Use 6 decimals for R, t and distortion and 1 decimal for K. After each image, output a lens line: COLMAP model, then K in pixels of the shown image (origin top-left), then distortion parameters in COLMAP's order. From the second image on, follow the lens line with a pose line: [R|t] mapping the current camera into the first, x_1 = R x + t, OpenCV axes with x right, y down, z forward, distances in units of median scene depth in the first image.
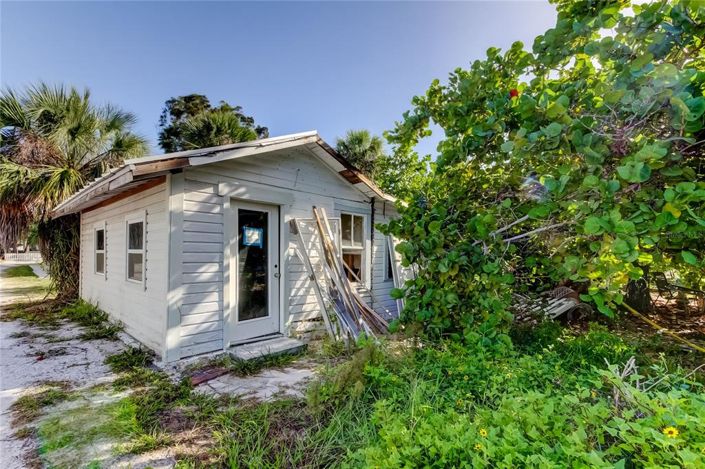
lens RADIAL K [[326.3, 0, 352.7], [0, 326.3, 243.0], [0, 0, 1]] dist [0.014952, -0.000875]
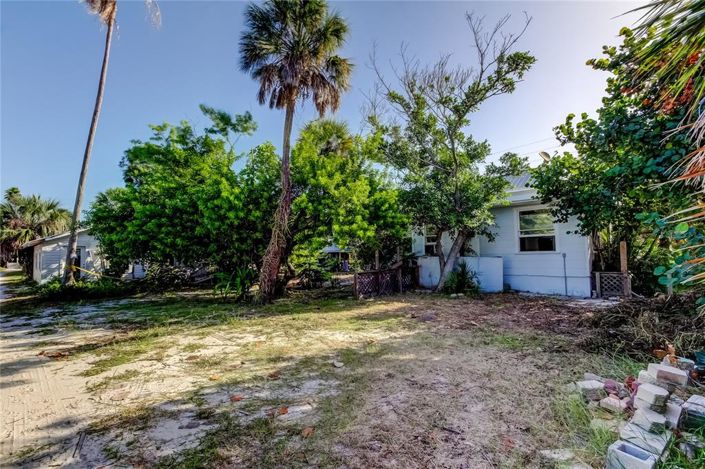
lens RADIAL K [[318.8, 0, 352.5], [0, 318.8, 234.5], [0, 0, 1]] dist [-0.010535, -0.000158]
pose [[0.999700, -0.015076, 0.019315, 1.730649], [0.015891, 0.998958, -0.042790, -0.036483], [-0.018649, 0.043084, 0.998897, -1.614739]]
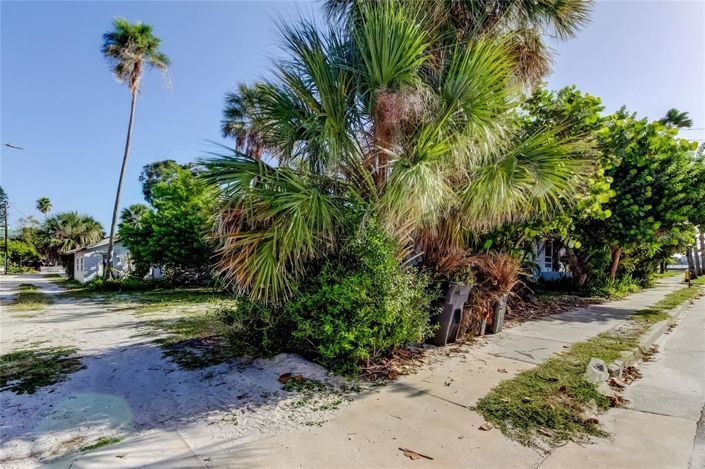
lens RADIAL K [[324.3, 0, 354.0], [0, 324.3, 253.6], [0, 0, 1]] dist [0.000829, -0.000110]
pose [[0.999577, -0.004106, -0.028803, 2.123014], [0.003804, 0.999937, -0.010523, -0.038062], [0.028844, 0.010409, 0.999530, -2.215714]]
